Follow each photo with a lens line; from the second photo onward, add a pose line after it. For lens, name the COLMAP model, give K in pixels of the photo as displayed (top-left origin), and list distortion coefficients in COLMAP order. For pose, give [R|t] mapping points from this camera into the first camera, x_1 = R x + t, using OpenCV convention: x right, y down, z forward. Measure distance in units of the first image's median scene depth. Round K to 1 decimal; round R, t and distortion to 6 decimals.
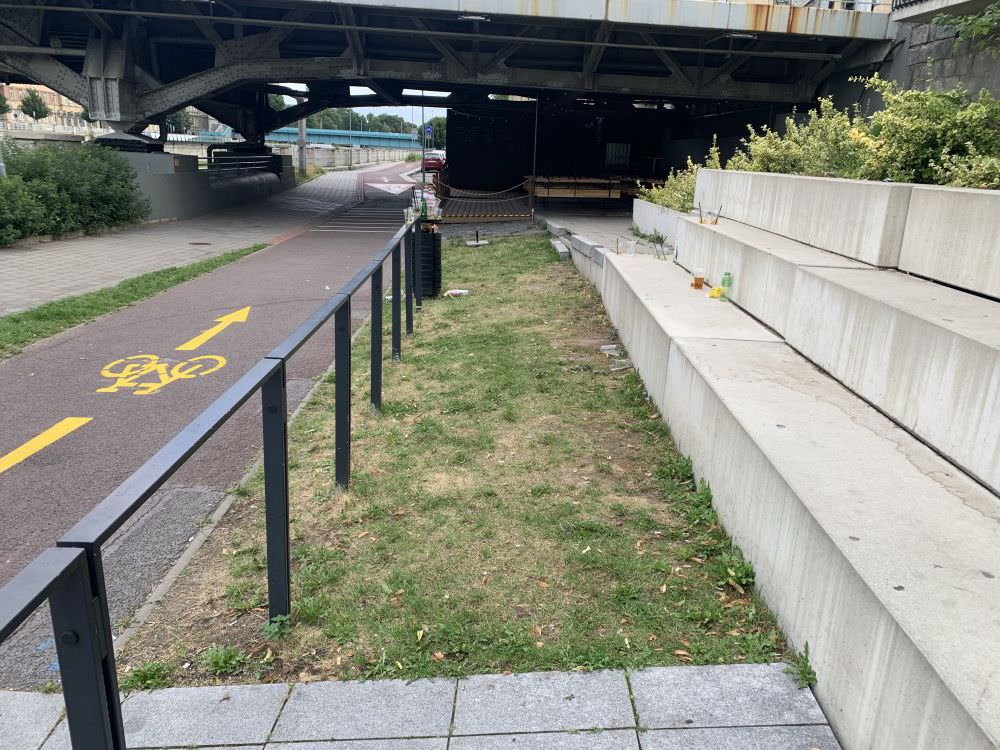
lens RADIAL K [[759.3, 0, 505.2], [0, 759.3, 383.6], [0, 0, 1]] dist [0.009918, -0.003493]
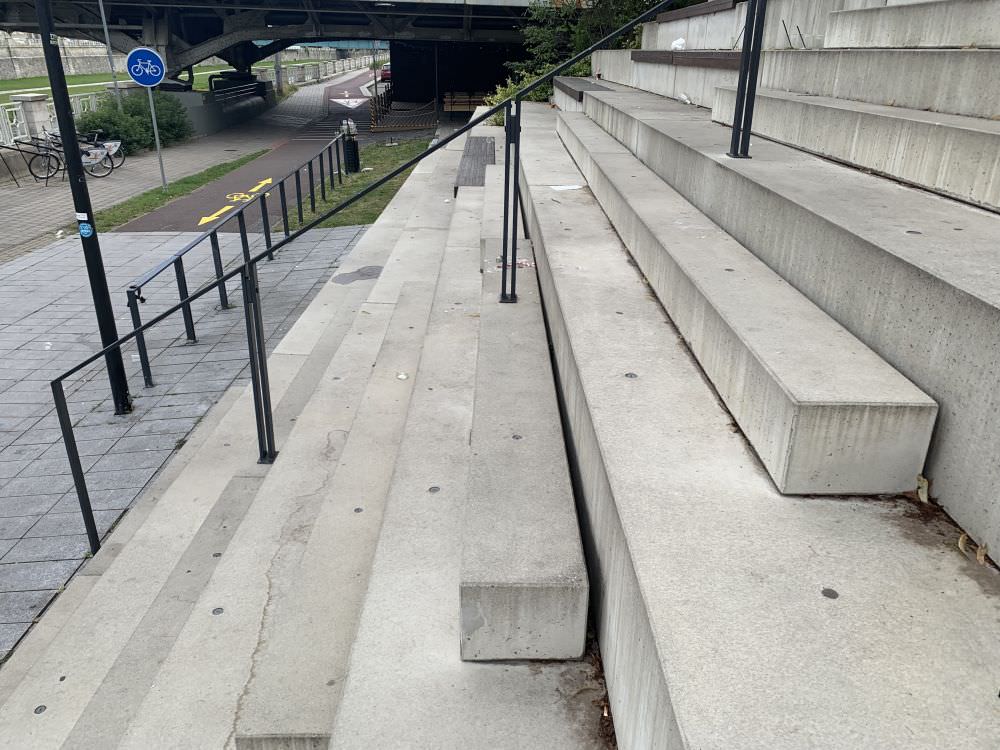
lens RADIAL K [[759.3, 0, 498.1], [0, 759.3, 373.5], [0, 0, 1]] dist [0.009918, -0.003493]
pose [[0.999442, -0.032631, 0.007131, 0.119377], [0.031635, 0.993271, 0.111413, 0.097703], [-0.010719, -0.111125, 0.993749, -0.520785]]
